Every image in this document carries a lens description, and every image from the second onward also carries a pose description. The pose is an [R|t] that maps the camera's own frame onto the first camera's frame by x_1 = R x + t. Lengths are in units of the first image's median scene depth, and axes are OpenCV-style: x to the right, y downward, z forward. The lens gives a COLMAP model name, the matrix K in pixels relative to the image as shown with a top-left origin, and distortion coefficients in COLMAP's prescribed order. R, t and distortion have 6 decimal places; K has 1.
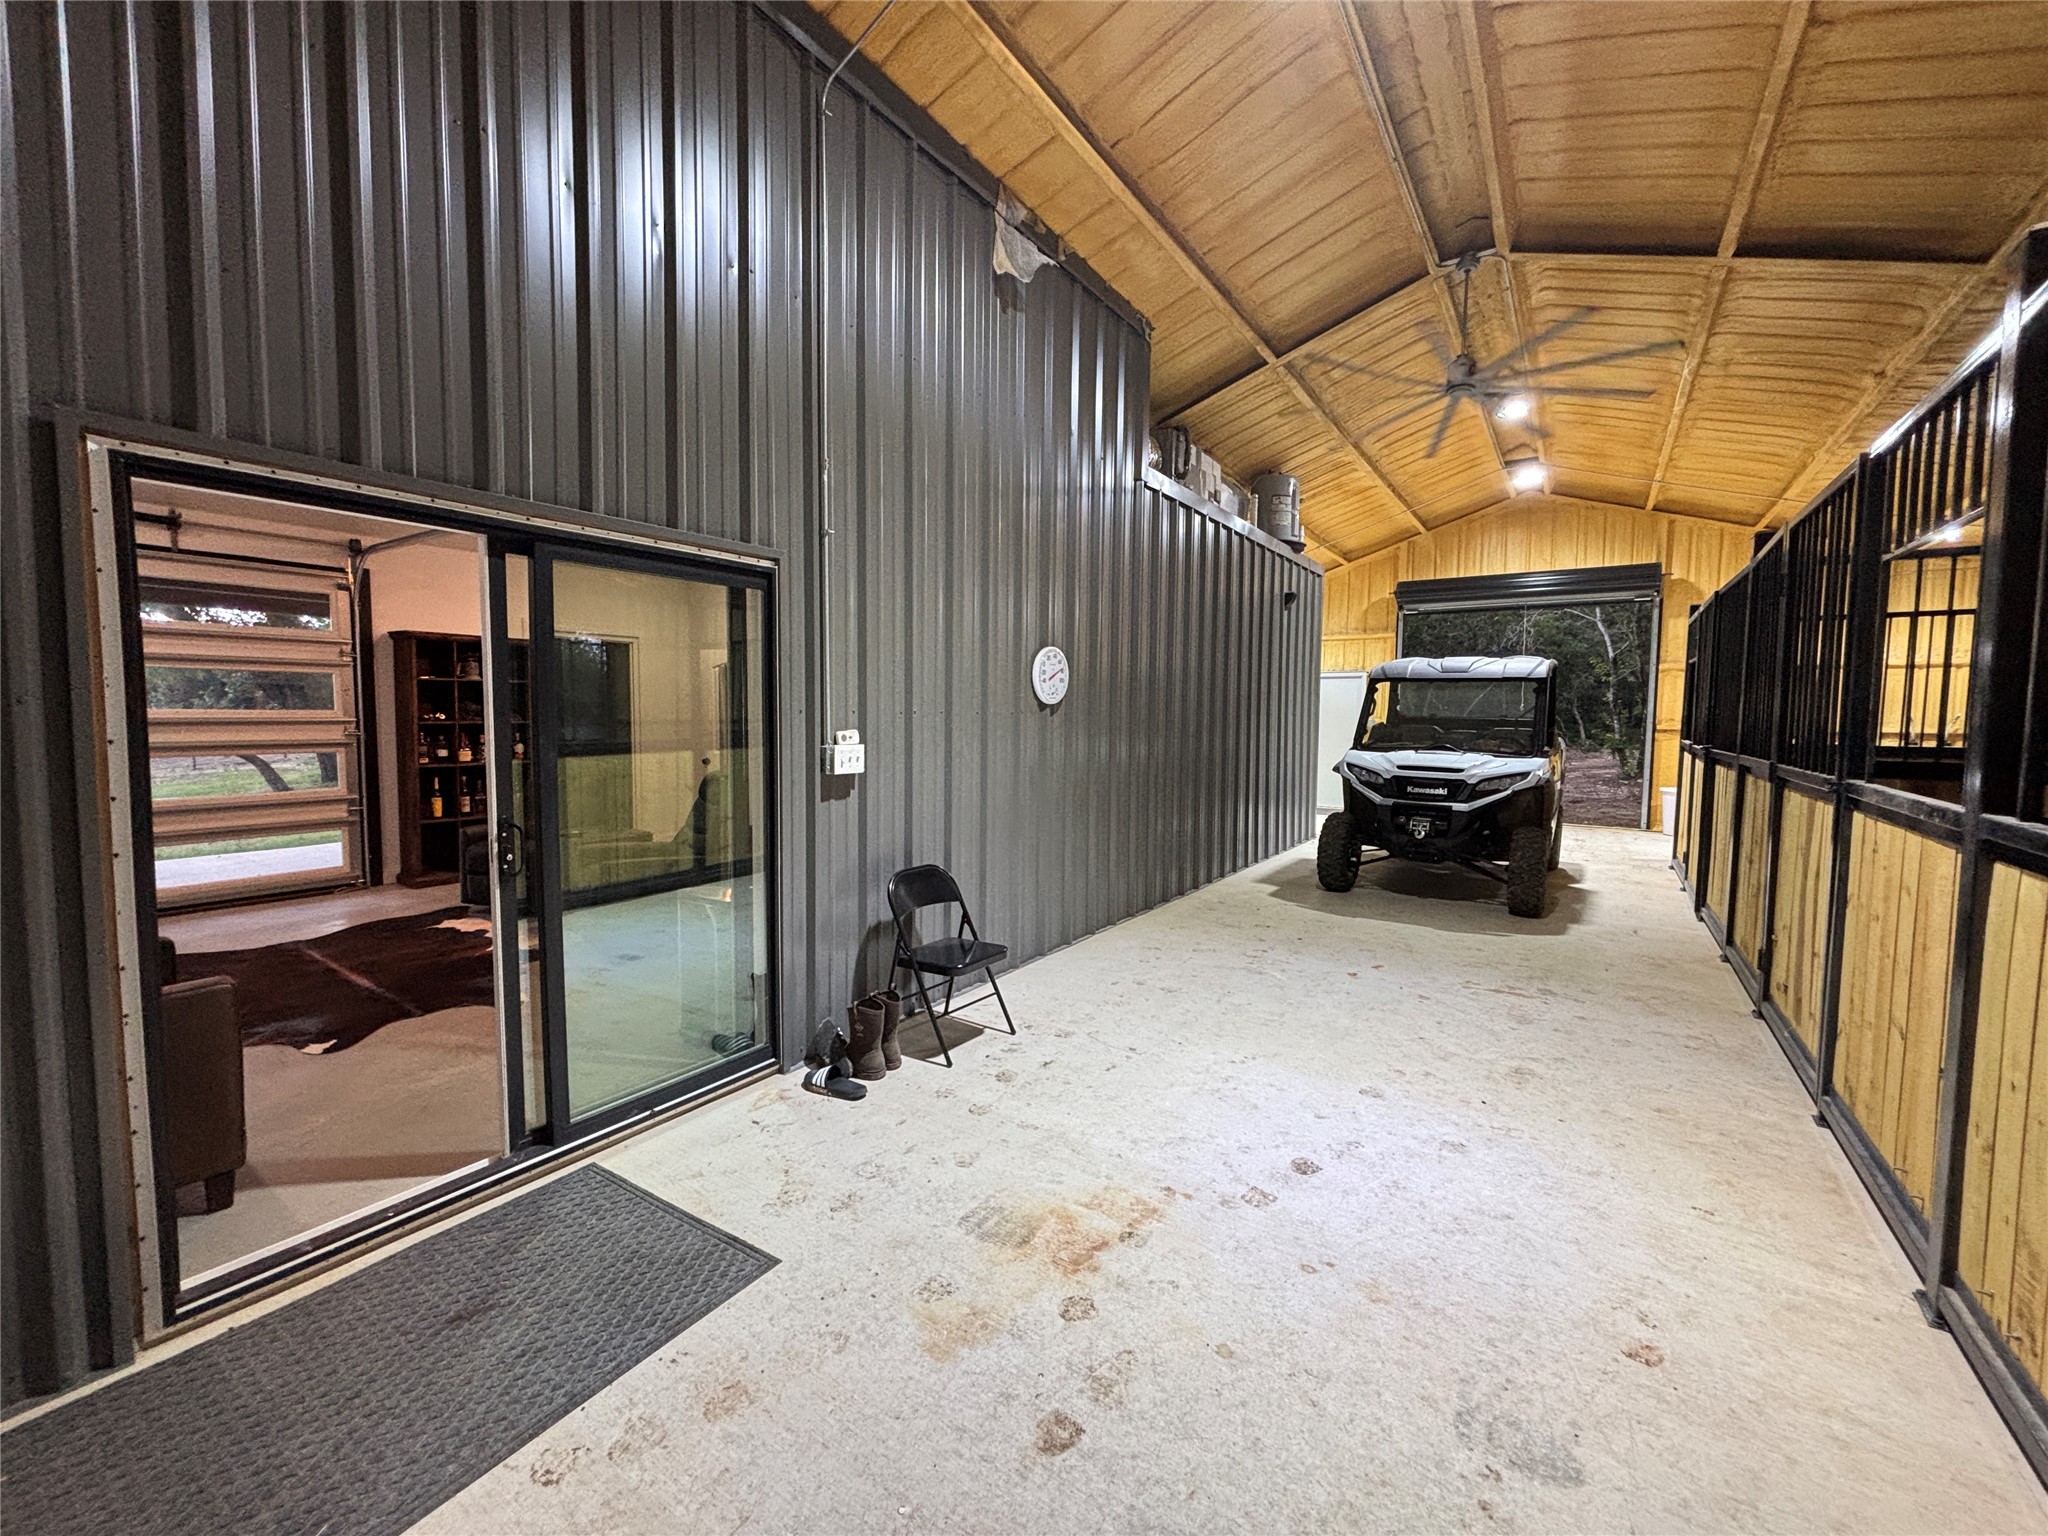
lens RADIAL K [[816.1, 0, 1024.0], [0, 816.1, 768.0], [0, 0, 1]] dist [0.001760, -0.000154]
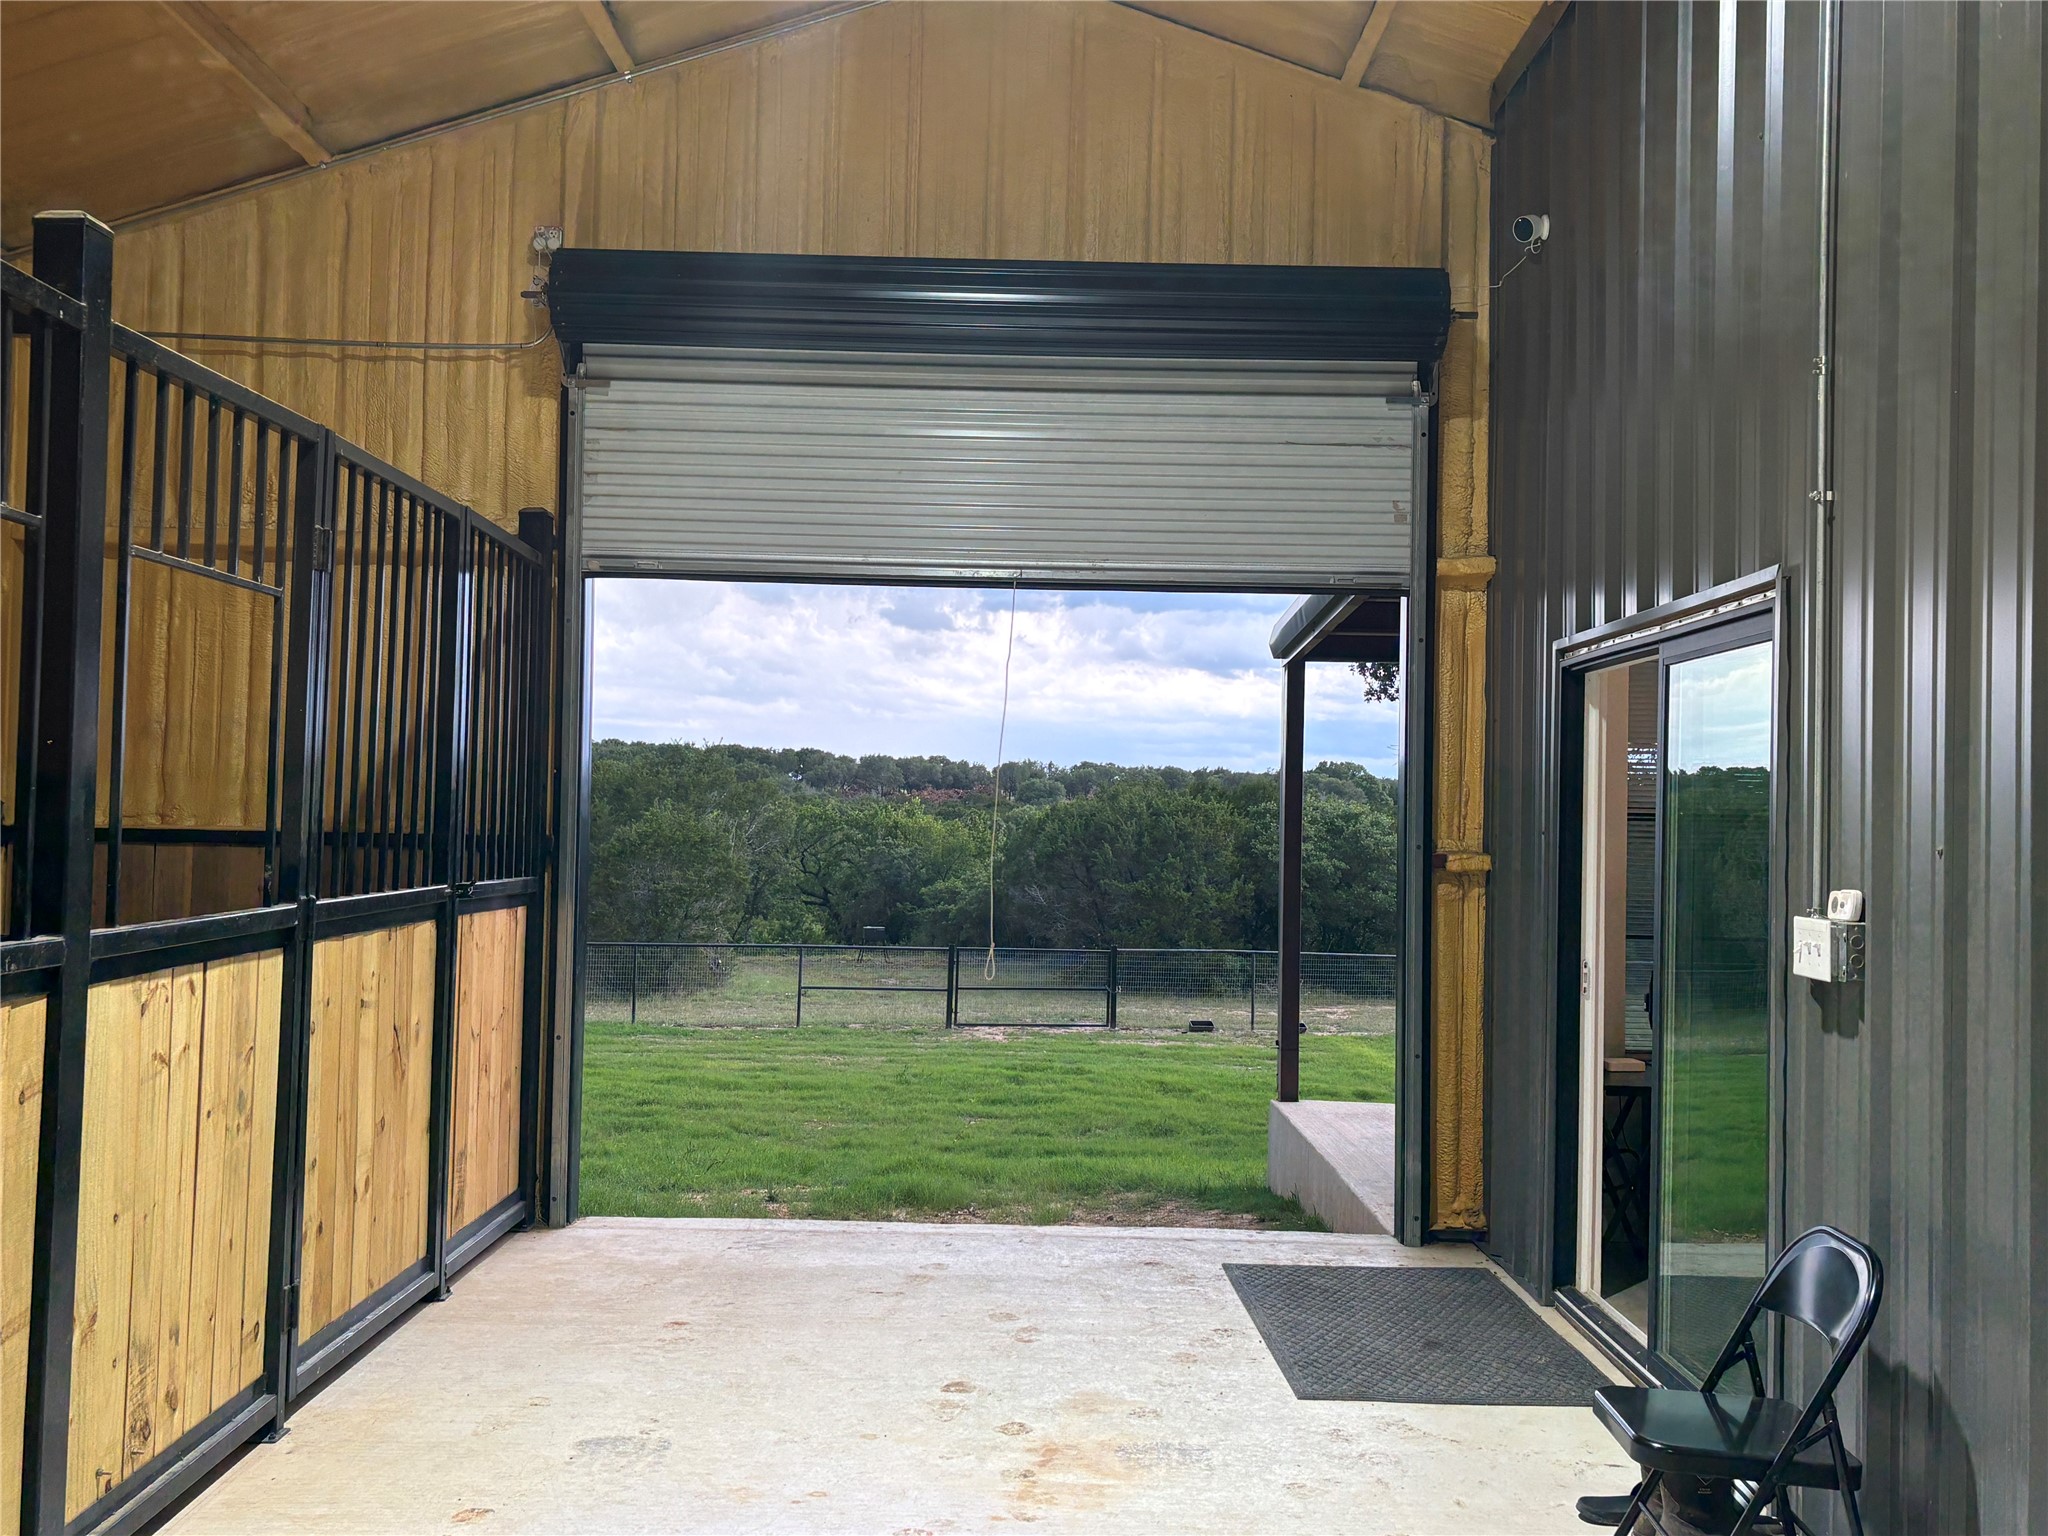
lens RADIAL K [[1919.4, 0, 1024.0], [0, 1919.4, 768.0], [0, 0, 1]] dist [0.001998, 0.000359]
pose [[-0.823676, -0.040402, -0.565619, 1.328242], [-0.065094, 0.997602, 0.023534, -0.182631], [0.563312, 0.056203, -0.824331, 2.723811]]
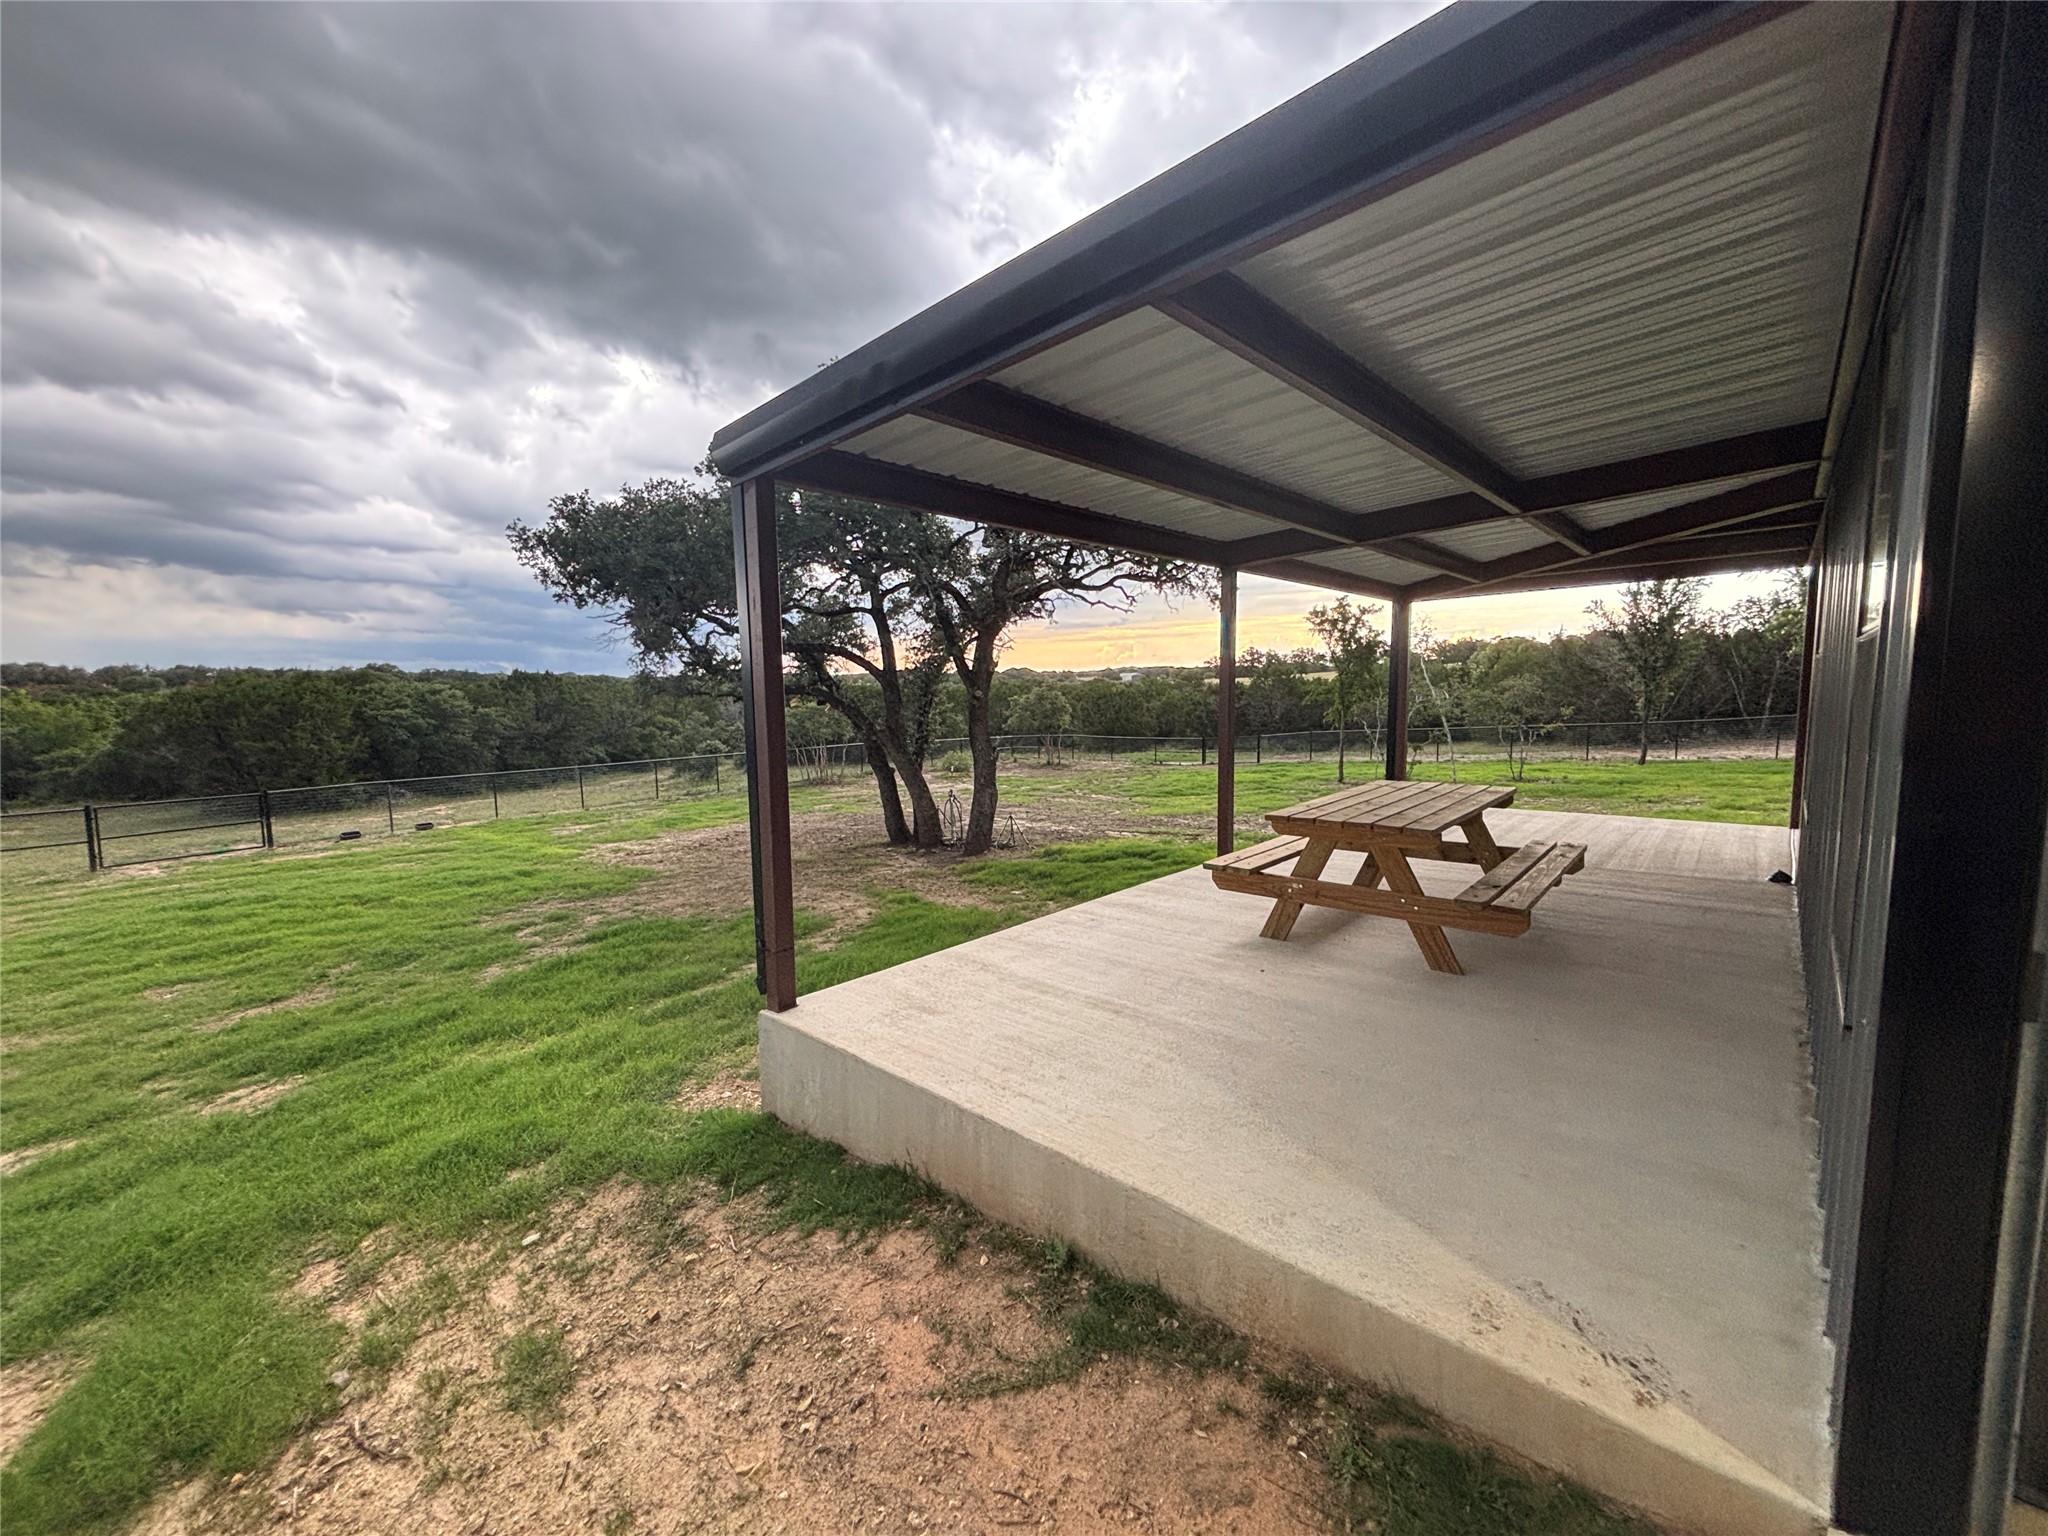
lens RADIAL K [[816.1, 0, 1024.0], [0, 816.1, 768.0], [0, 0, 1]] dist [0.001760, -0.000154]
pose [[-0.138137, 0.091727, -0.986156, 0.987227], [-0.049391, 0.993825, 0.099359, -0.145532], [0.989181, 0.062432, -0.132753, 2.151168]]
